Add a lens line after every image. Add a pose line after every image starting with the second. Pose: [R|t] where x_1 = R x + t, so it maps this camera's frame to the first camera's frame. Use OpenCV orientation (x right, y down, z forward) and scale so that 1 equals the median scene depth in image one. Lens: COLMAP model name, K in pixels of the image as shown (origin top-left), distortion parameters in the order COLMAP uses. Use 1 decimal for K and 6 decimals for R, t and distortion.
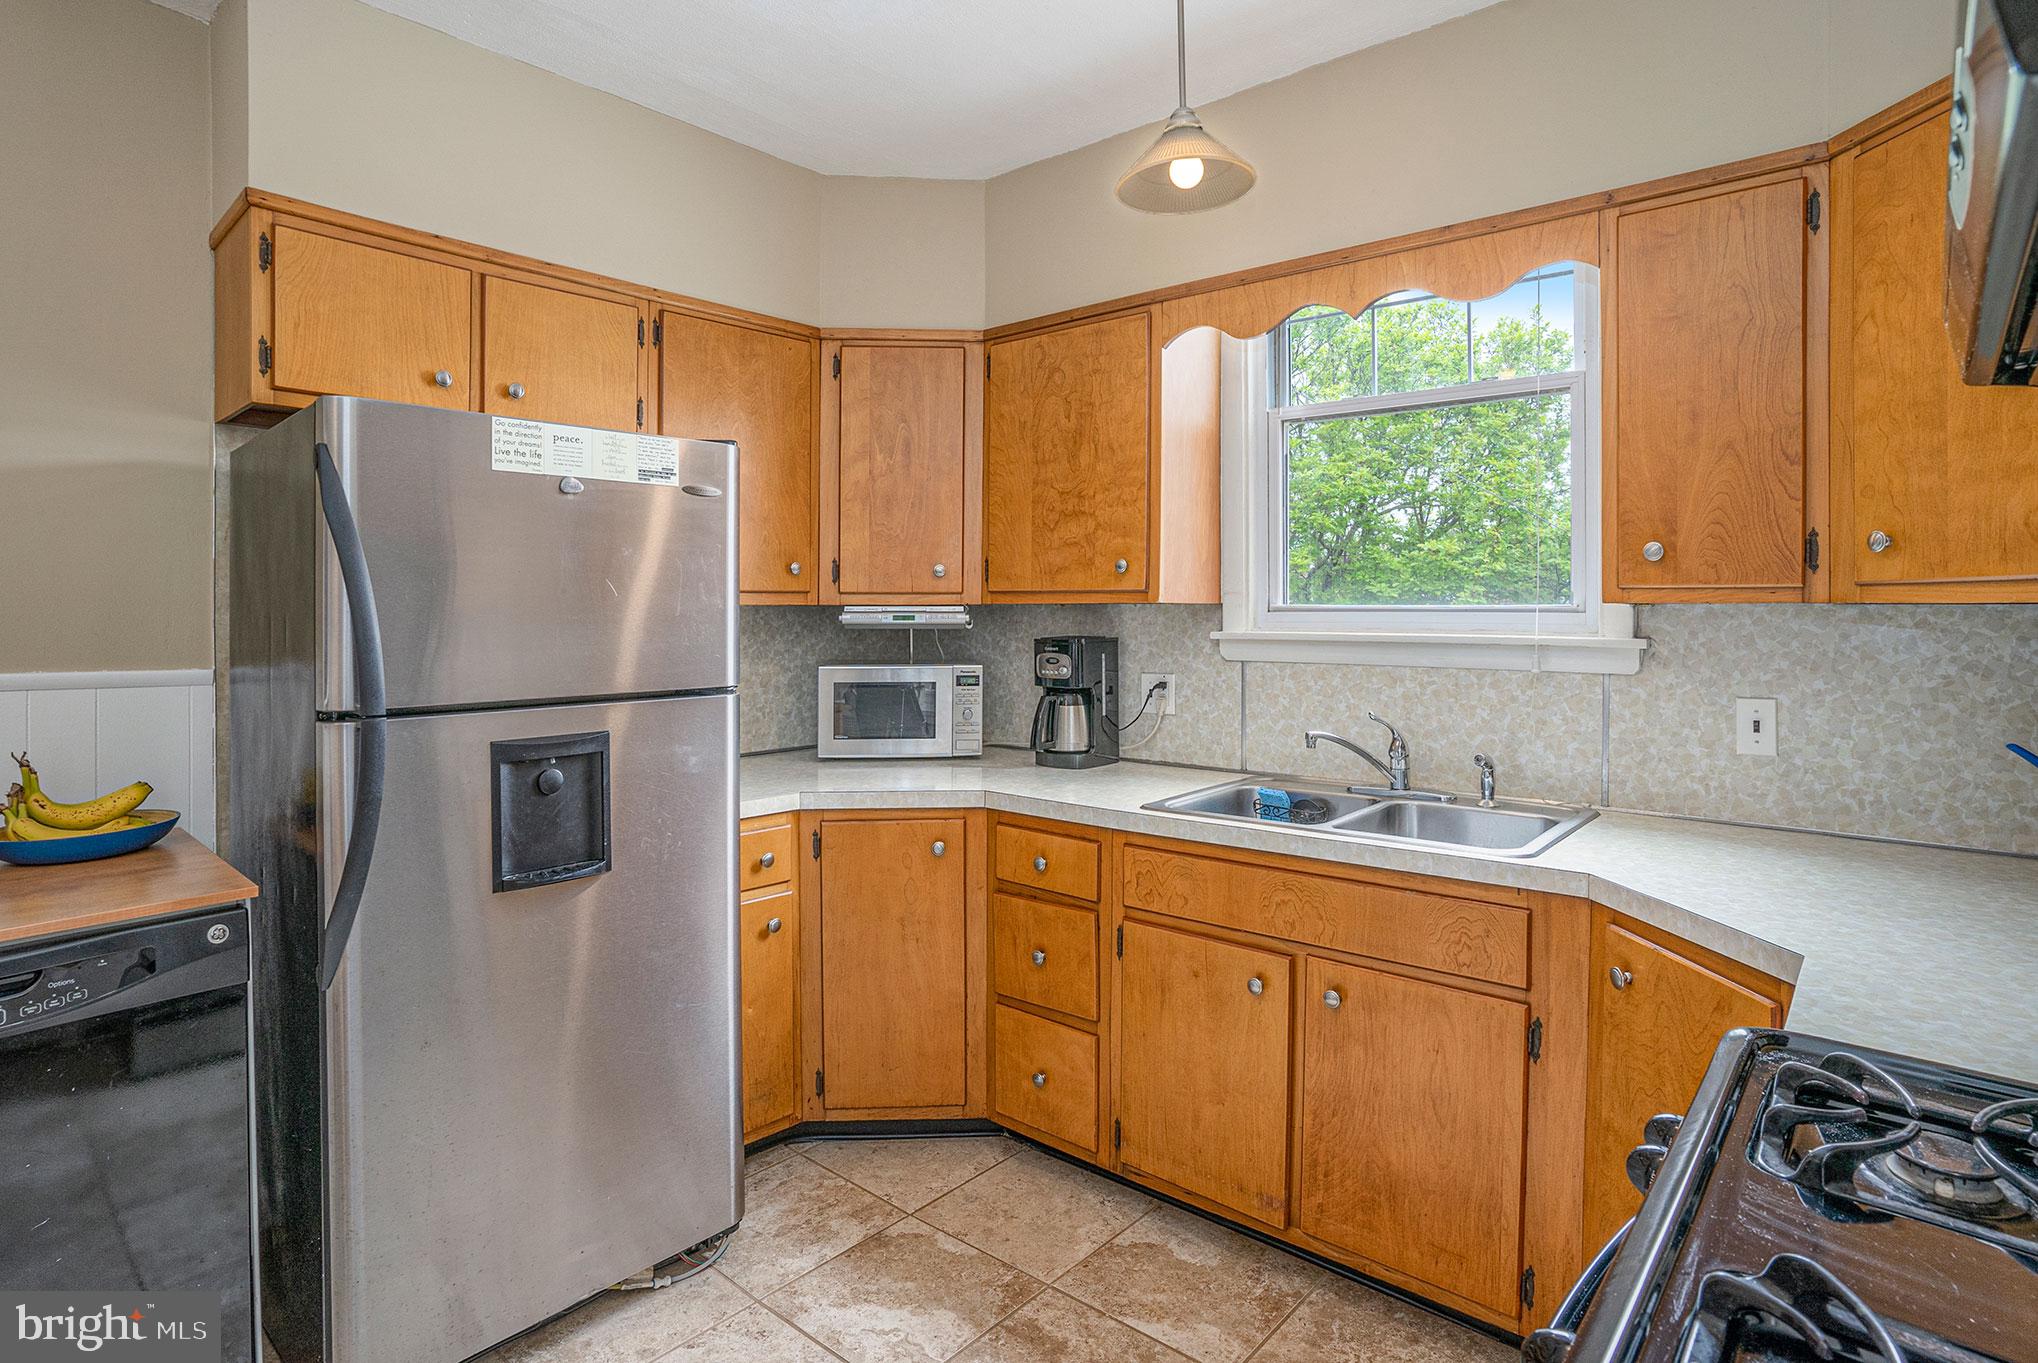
lens RADIAL K [[1057.5, 0, 1051.8], [0, 1057.5, 585.0], [0, 0, 1]] dist [-0.034666, 0.009256]
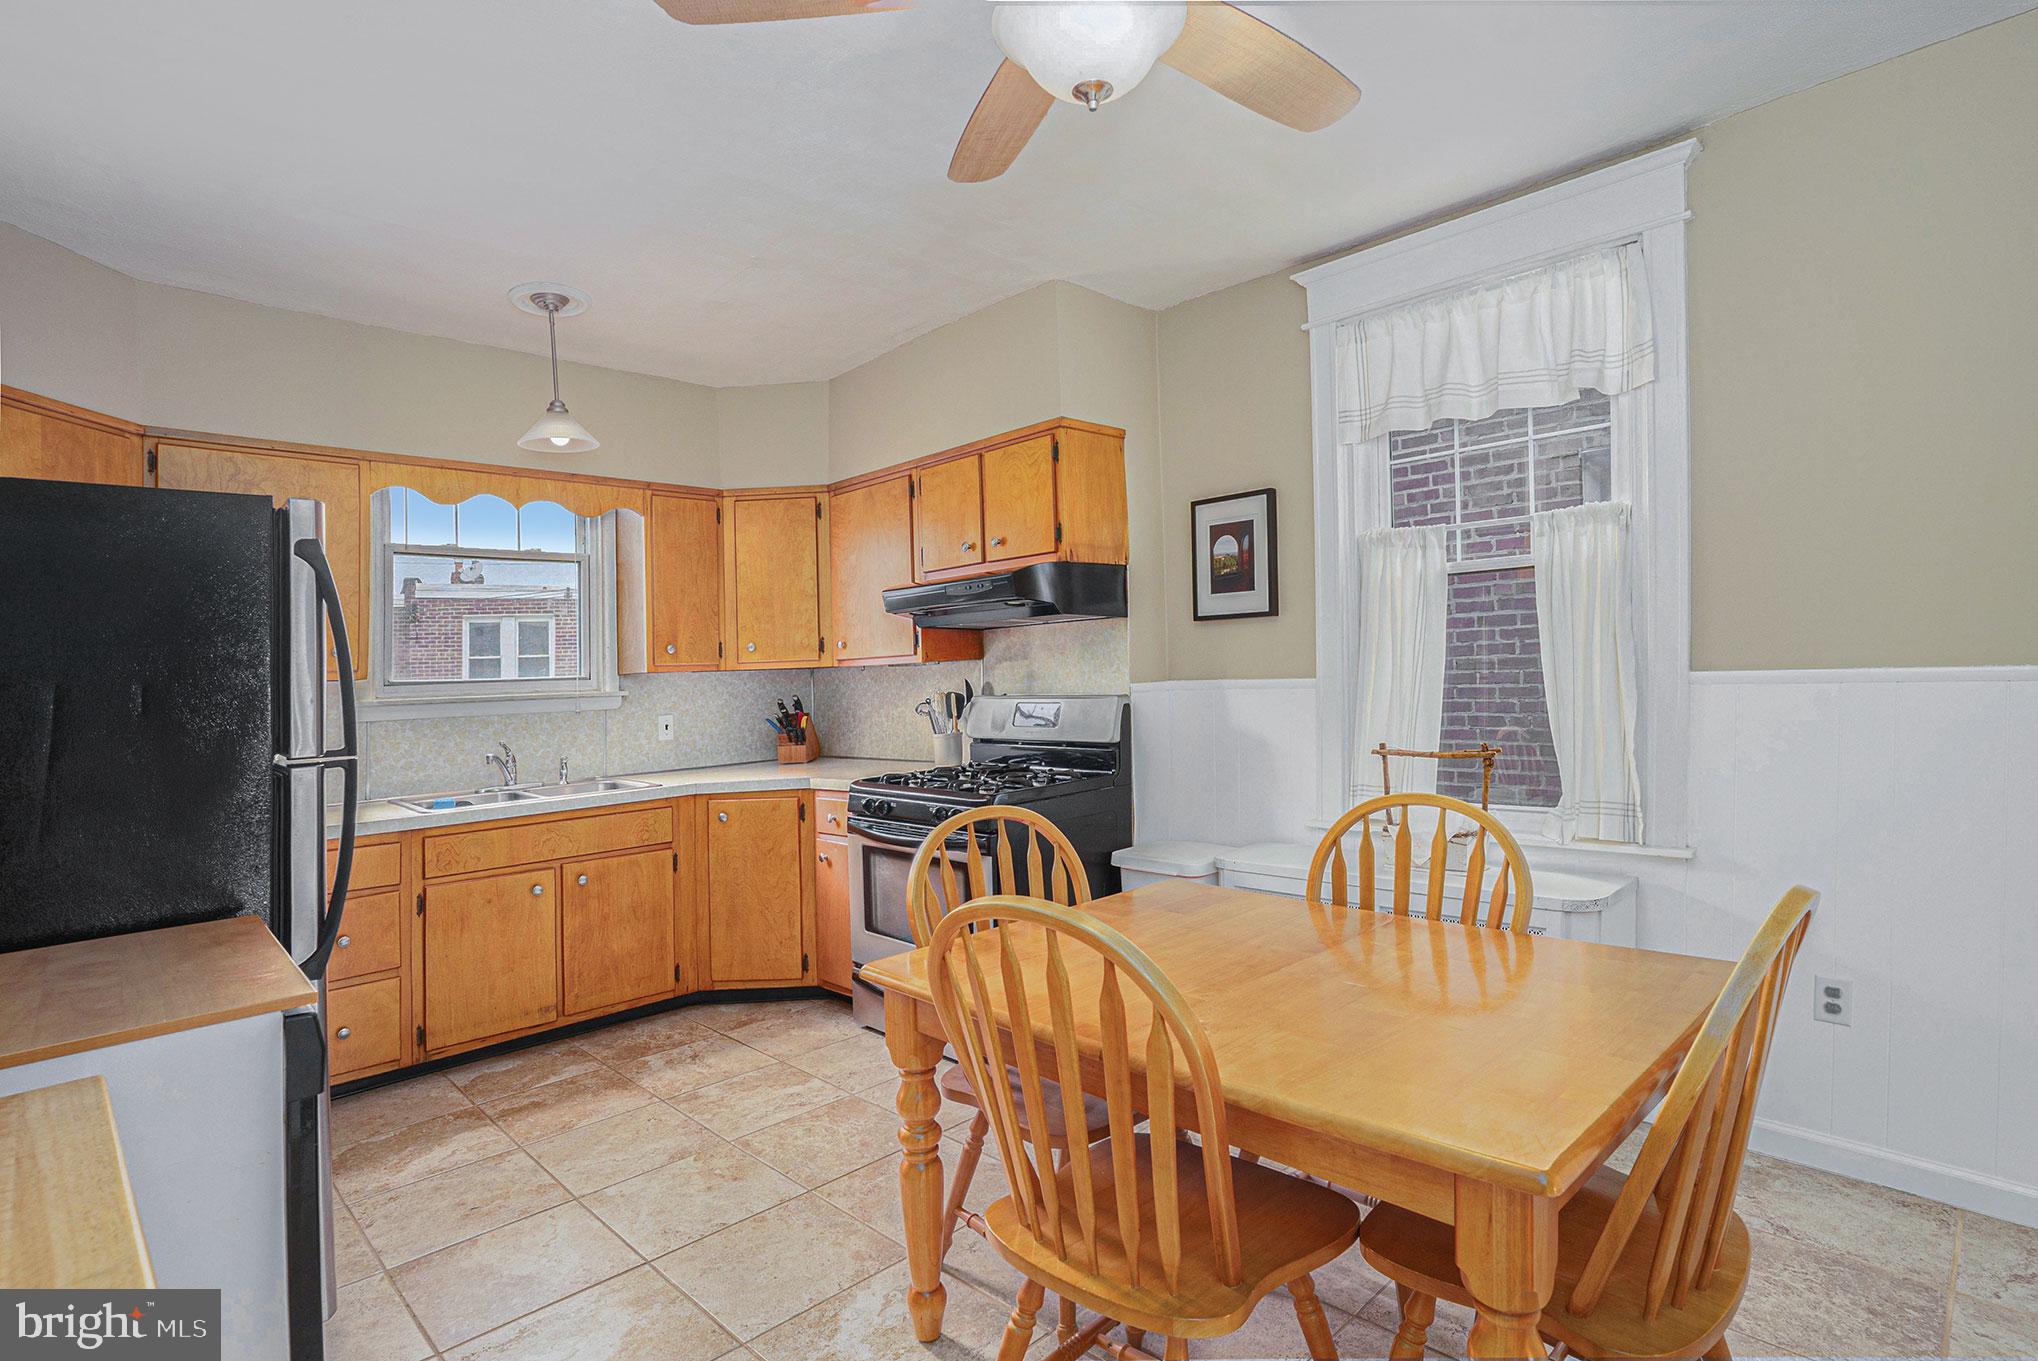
lens RADIAL K [[1057.5, 0, 1008.6], [0, 1057.5, 674.2], [0, 0, 1]] dist [-0.034666, 0.009256]
pose [[0.114606, -0.006260, 0.993391, -1.488568], [0.009933, 0.999937, 0.005155, 0.016869], [-0.993361, 0.009276, 0.114661, 0.009458]]
